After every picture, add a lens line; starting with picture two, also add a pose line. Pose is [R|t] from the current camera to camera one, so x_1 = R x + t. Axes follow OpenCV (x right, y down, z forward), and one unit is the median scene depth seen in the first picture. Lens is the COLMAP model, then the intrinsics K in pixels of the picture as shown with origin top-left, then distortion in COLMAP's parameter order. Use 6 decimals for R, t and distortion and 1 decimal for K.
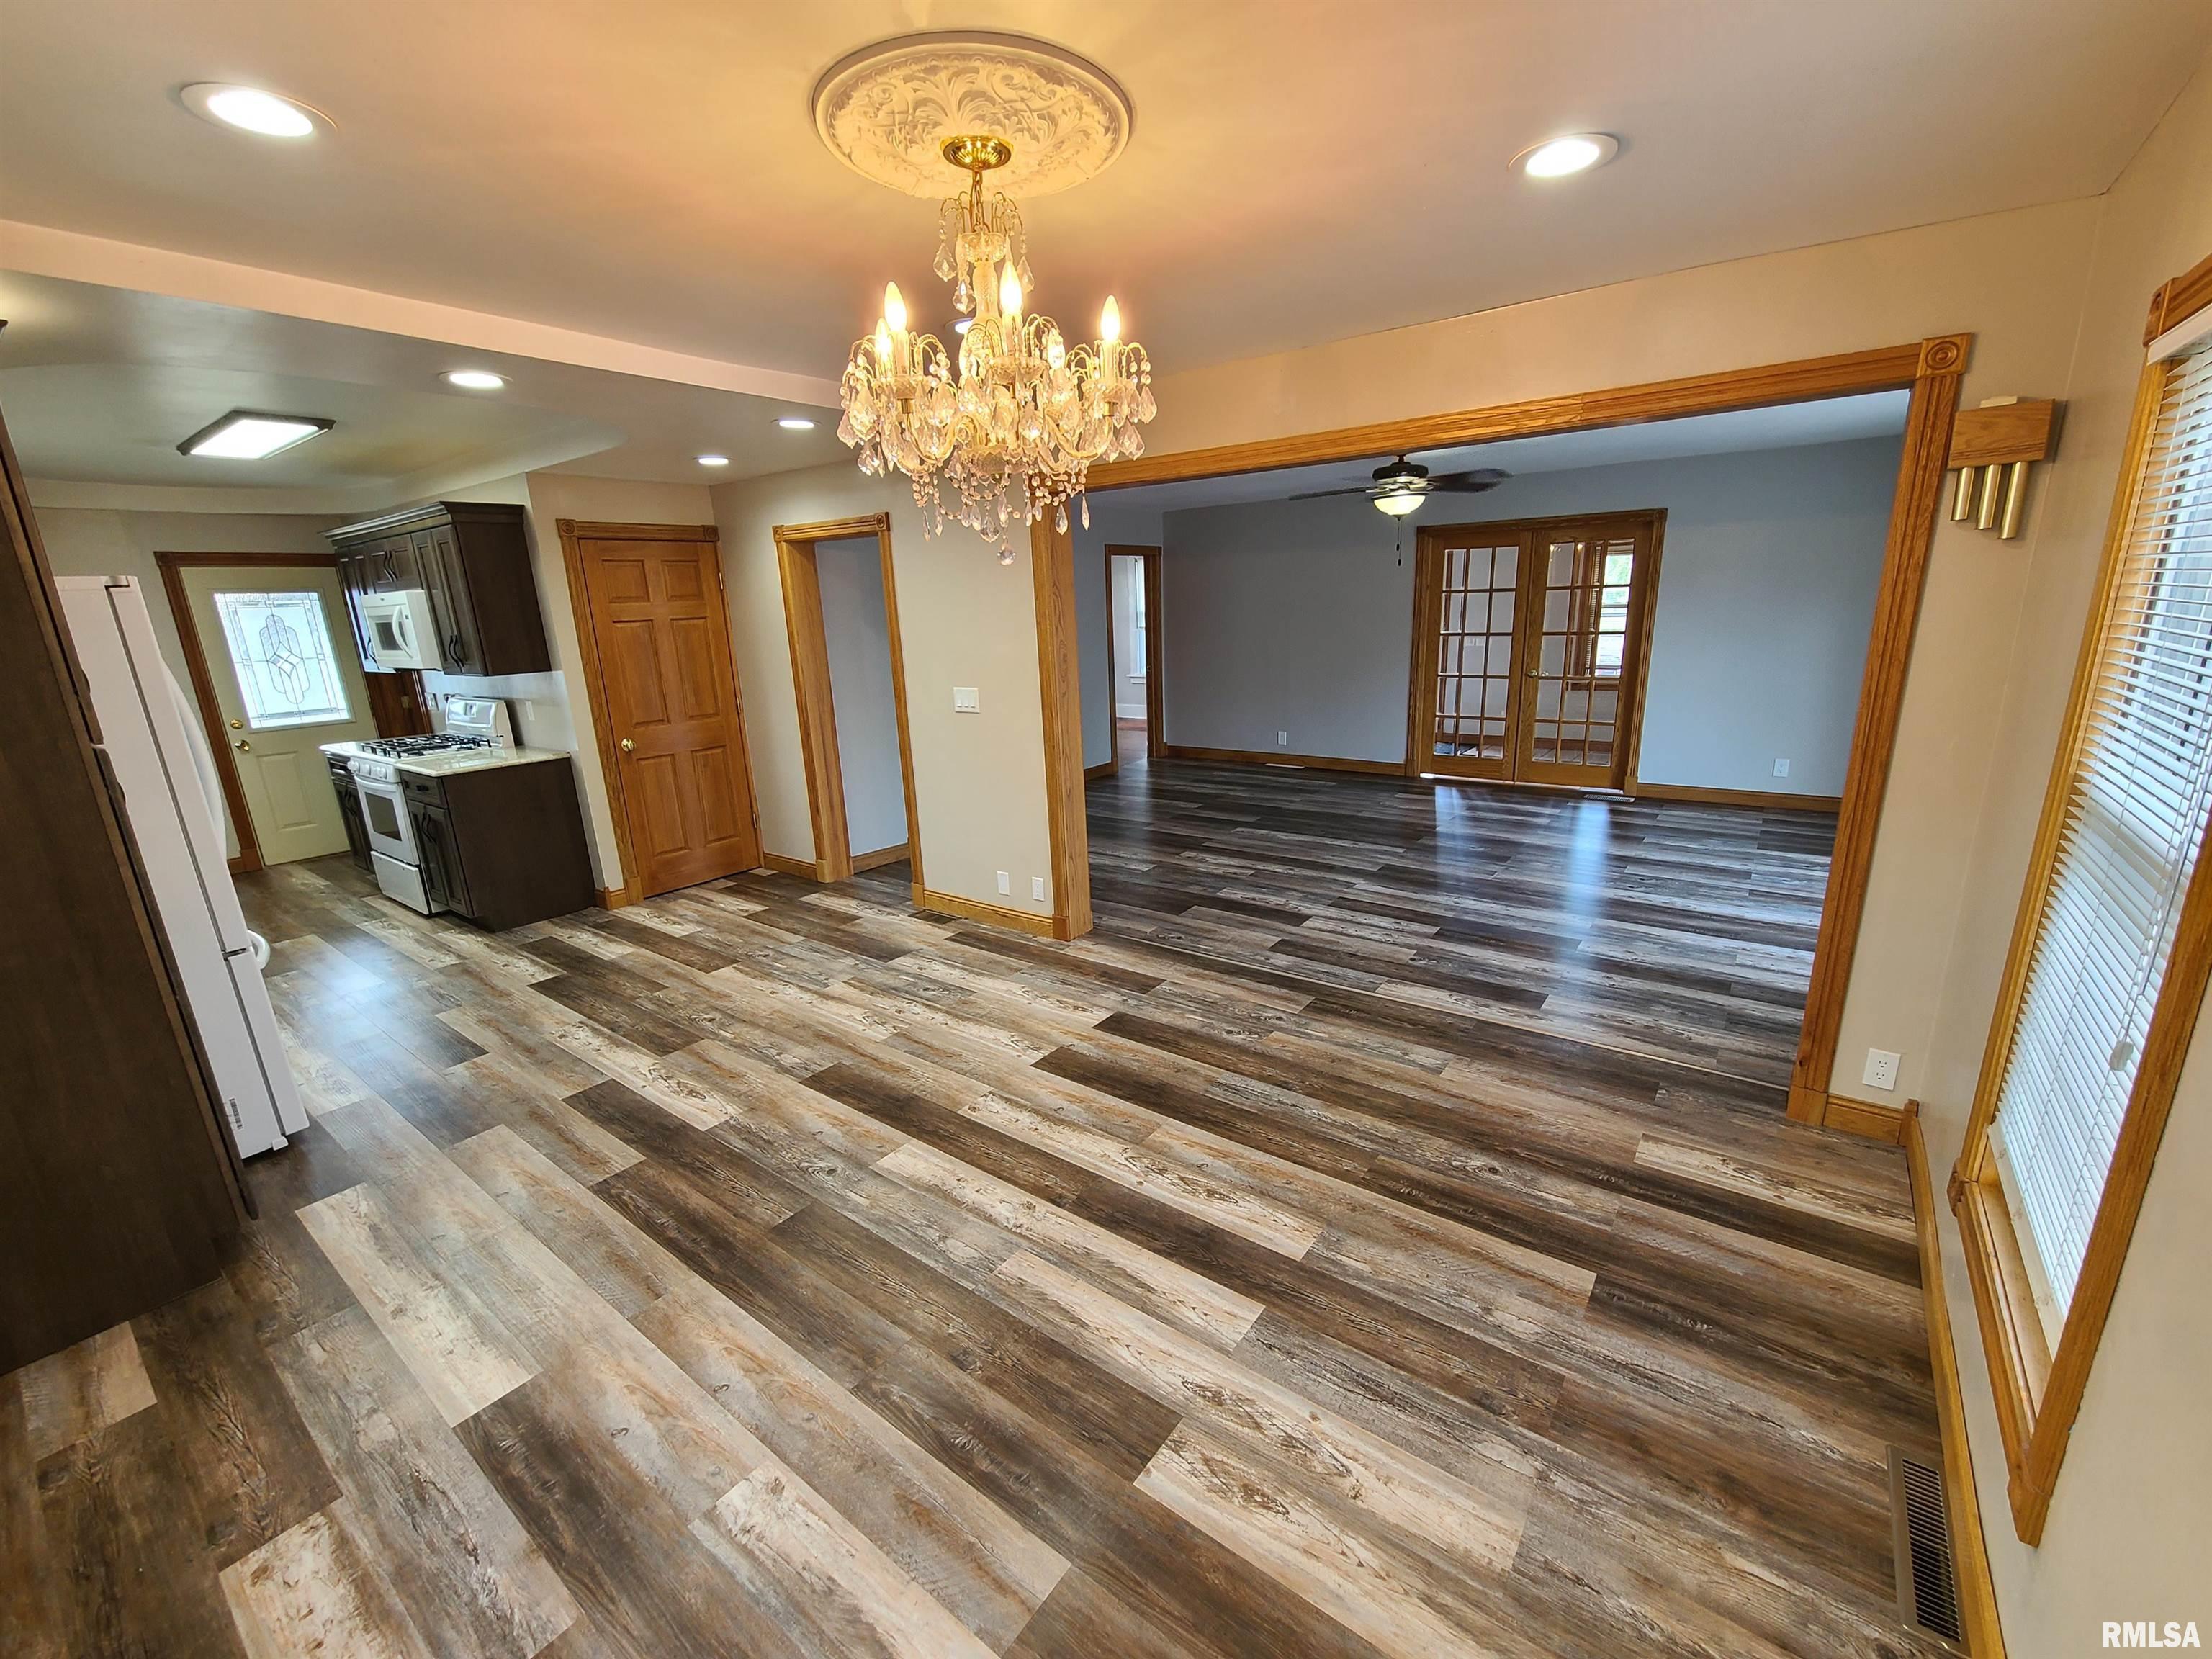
lens RADIAL K [[904.0, 0, 1116.1], [0, 904.0, 837.8], [0, 0, 1]] dist [-0.001061, -0.001087]
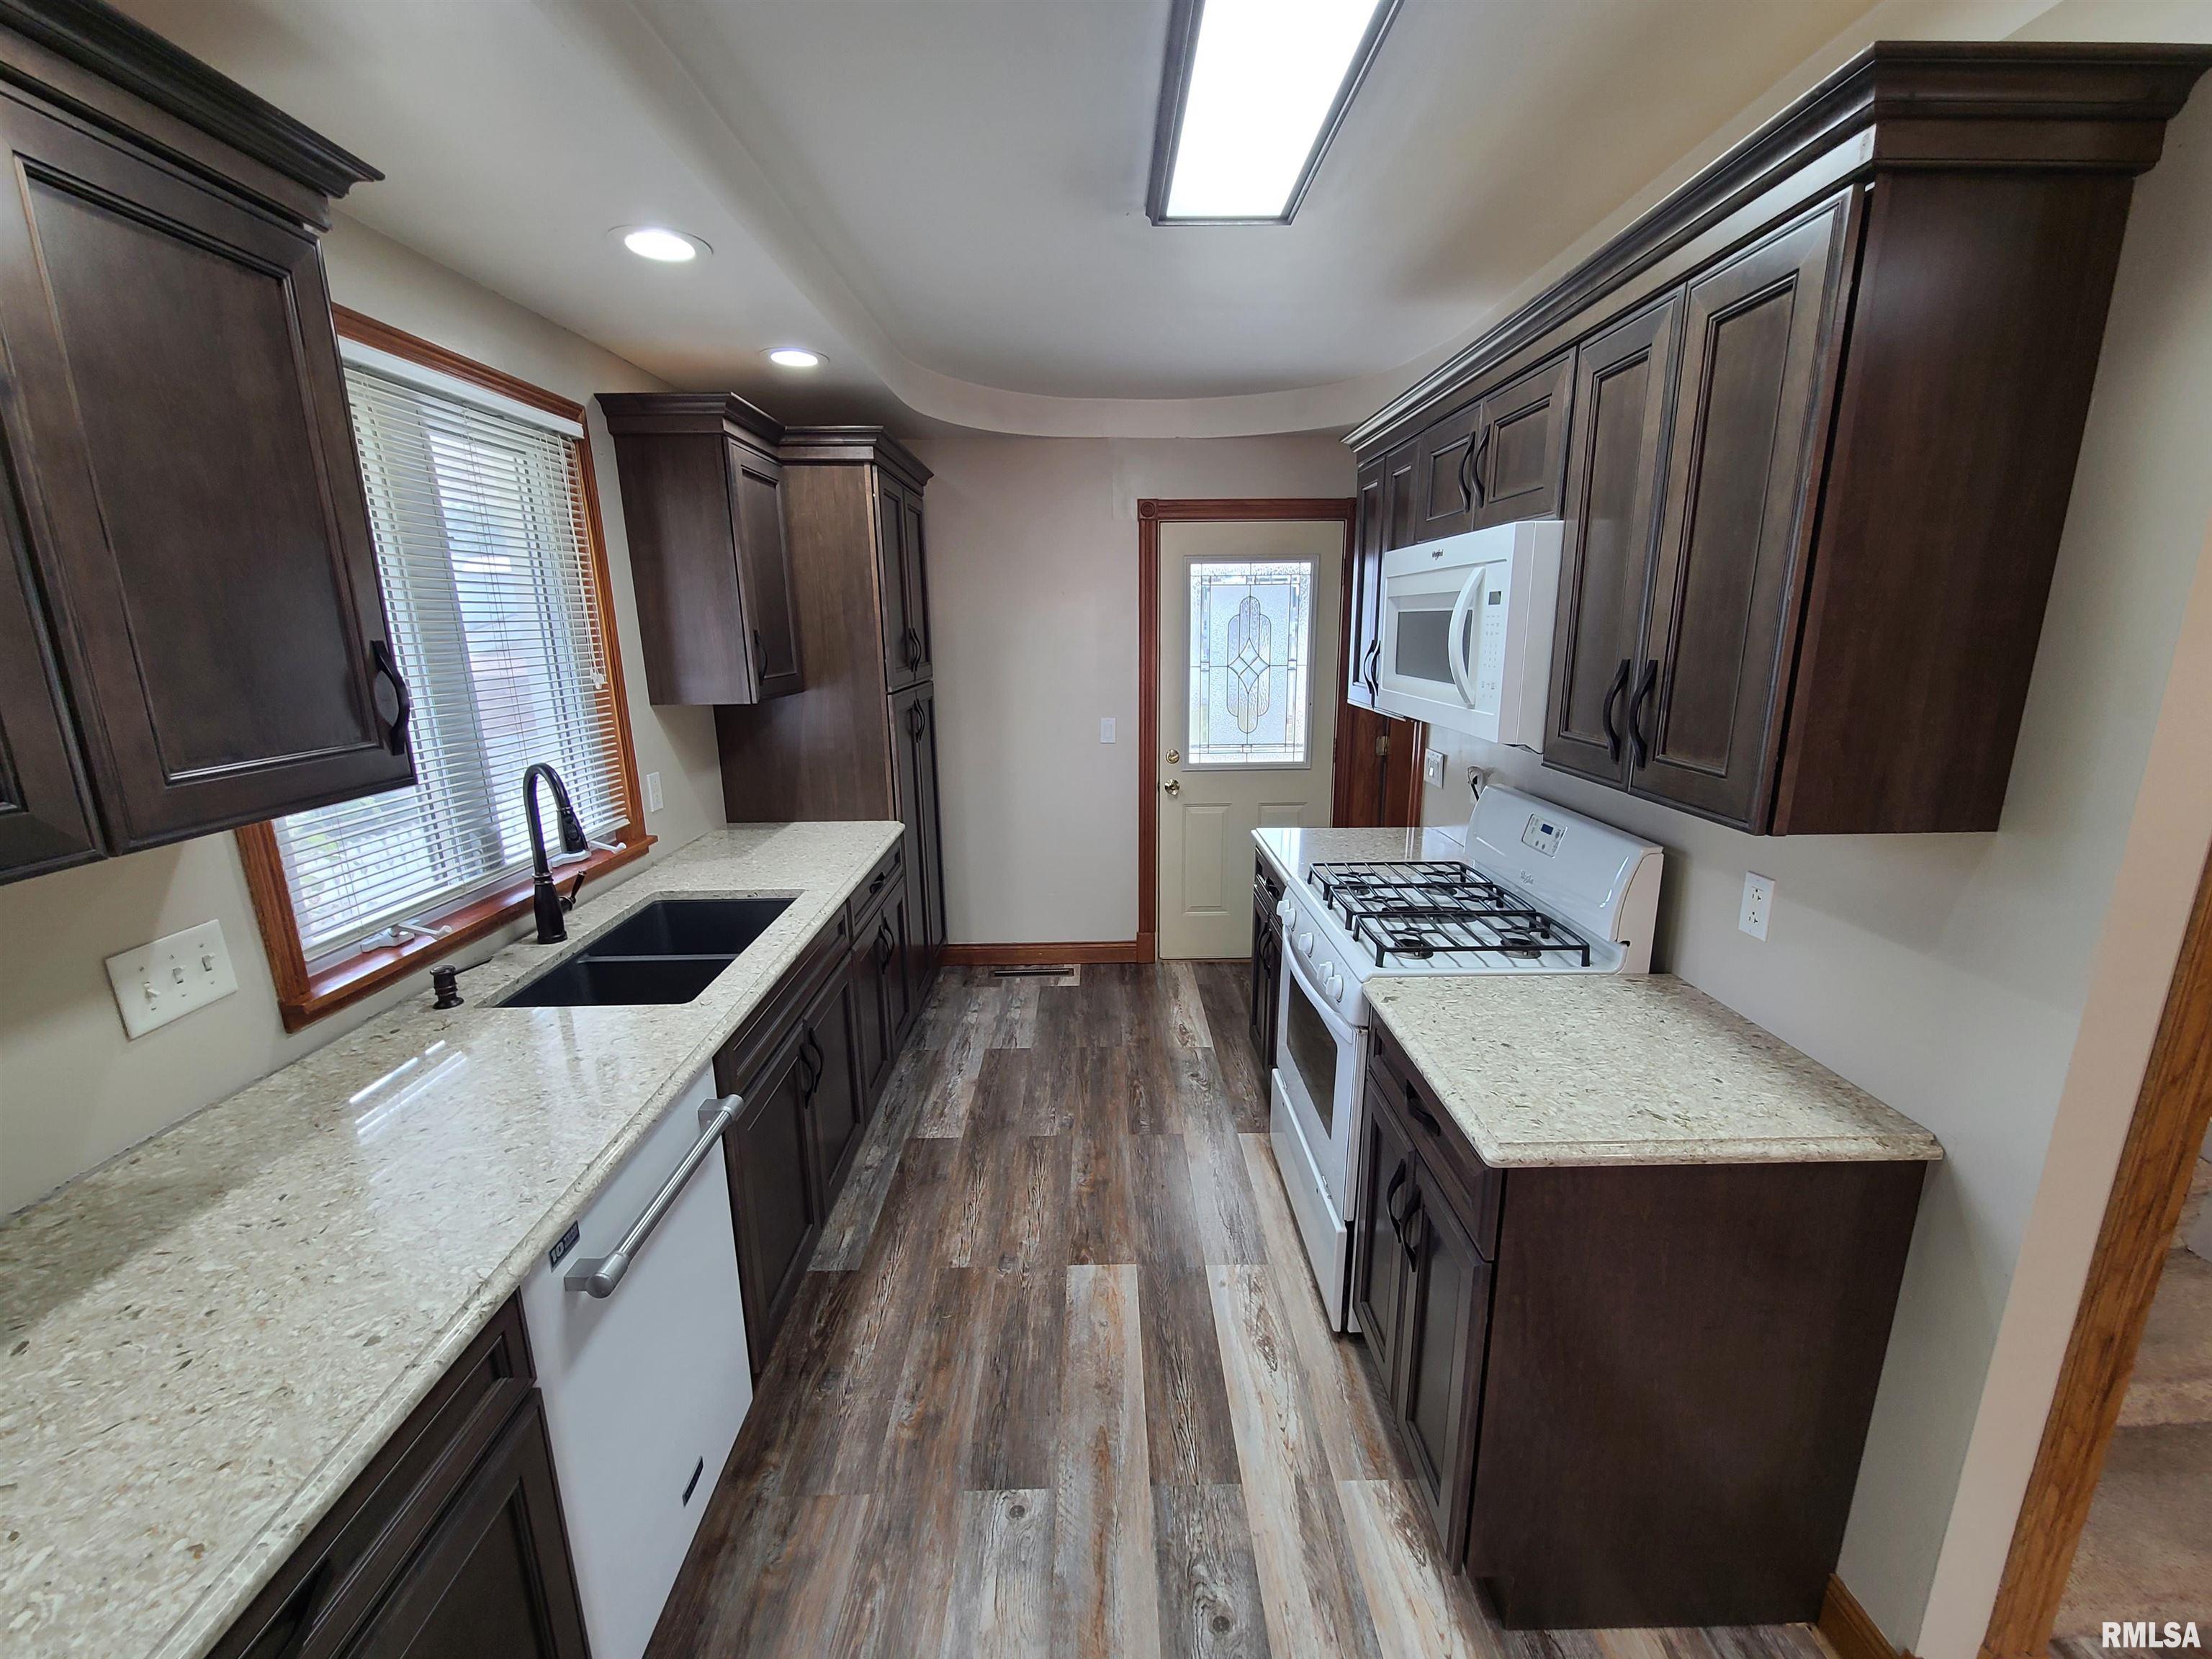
lens RADIAL K [[904.0, 0, 1114.7], [0, 904.0, 839.2], [0, 0, 1]] dist [-0.001061, -0.001087]
pose [[0.612922, 0.217710, -0.759558, -0.719237], [-0.215683, 0.970884, 0.104237, -0.192339], [0.760136, 0.099935, 0.642033, 0.816972]]
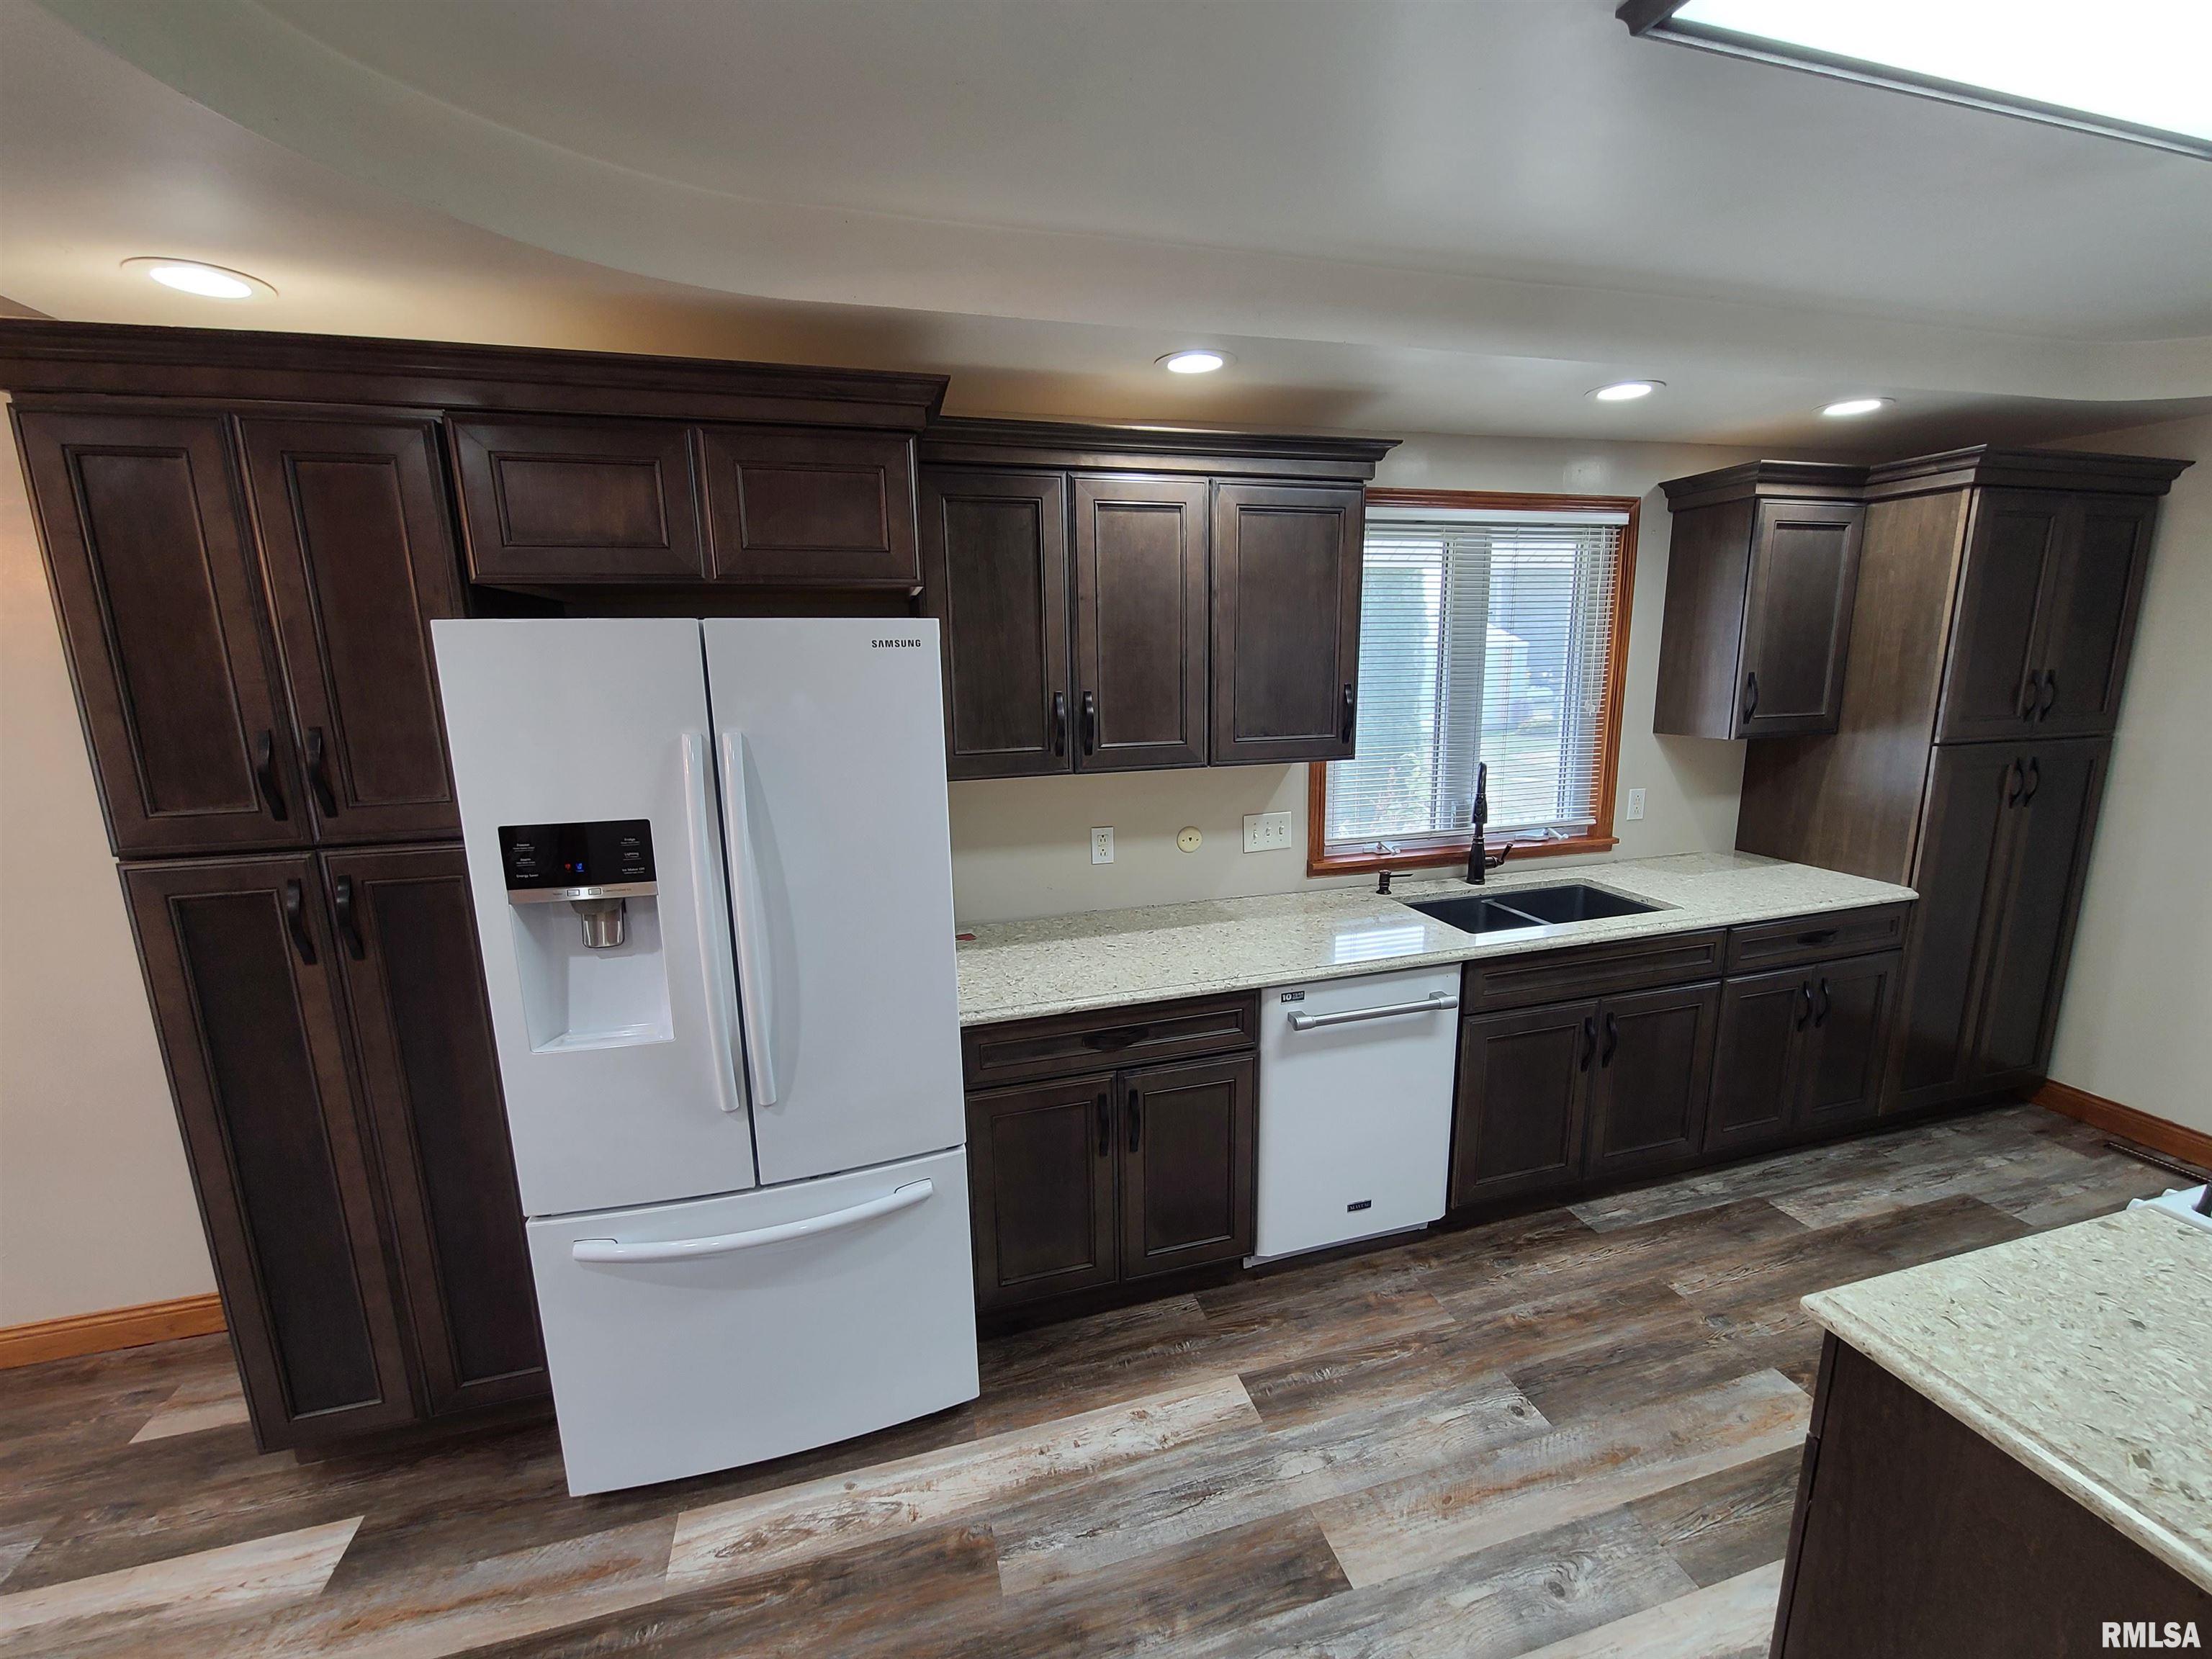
lens RADIAL K [[904.0, 0, 1119.4], [0, 904.0, 837.9], [0, 0, 1]] dist [-0.001061, -0.001087]
pose [[-0.605817, 0.204584, -0.768851, -0.537951], [-0.163291, 0.913828, 0.371827, -0.281516], [0.778667, 0.350805, -0.520205, 1.060542]]
